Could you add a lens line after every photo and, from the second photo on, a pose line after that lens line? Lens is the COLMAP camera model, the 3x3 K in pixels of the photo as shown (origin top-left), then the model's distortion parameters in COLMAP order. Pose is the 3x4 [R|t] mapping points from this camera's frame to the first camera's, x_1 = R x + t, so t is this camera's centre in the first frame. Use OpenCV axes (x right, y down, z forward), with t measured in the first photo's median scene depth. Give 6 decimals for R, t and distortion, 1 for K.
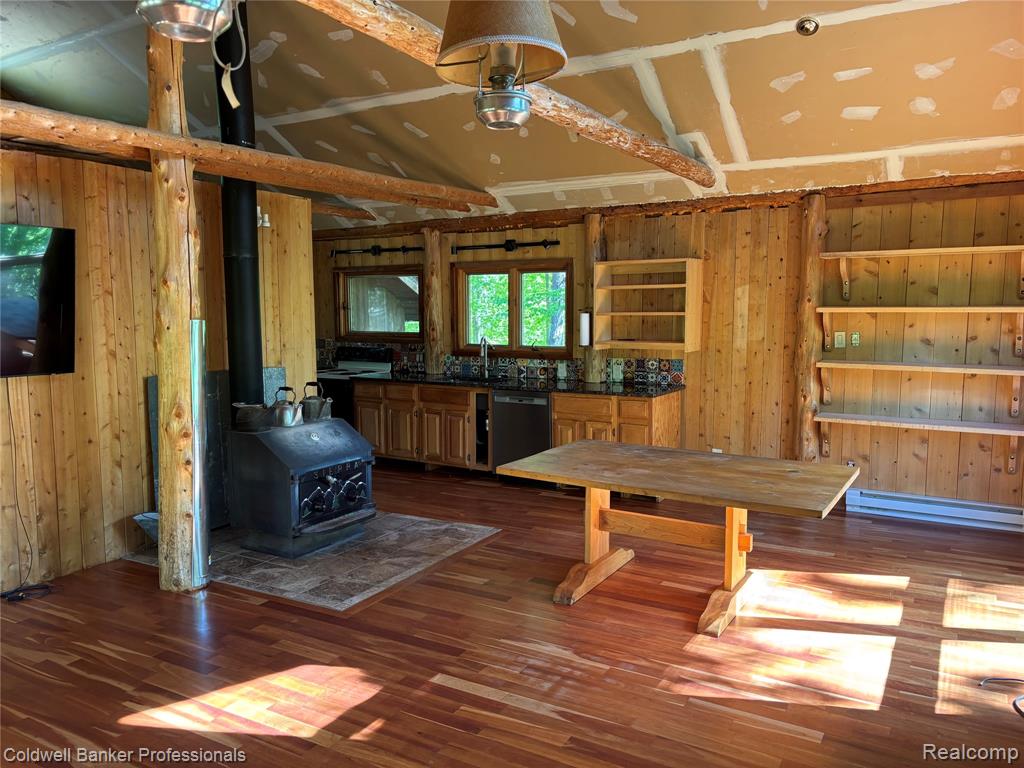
lens RADIAL K [[776.2, 0, 510.2], [0, 776.2, 385.9], [0, 0, 1]] dist [-0.015545, -0.002147]
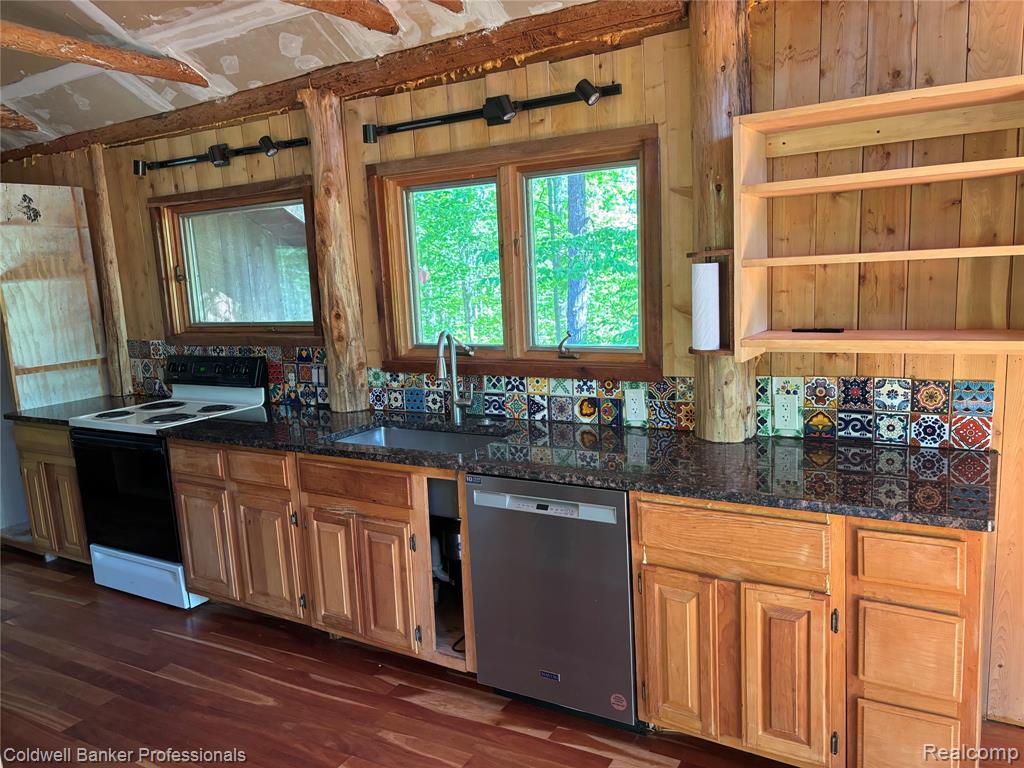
lens RADIAL K [[776.2, 0, 516.6], [0, 776.2, 385.9], [0, 0, 1]] dist [-0.015545, -0.002147]
pose [[0.999024, -0.043747, 0.006111, 0.001168], [0.043424, 0.998014, 0.045635, -0.050830], [-0.008095, -0.045325, 0.998939, 0.570193]]
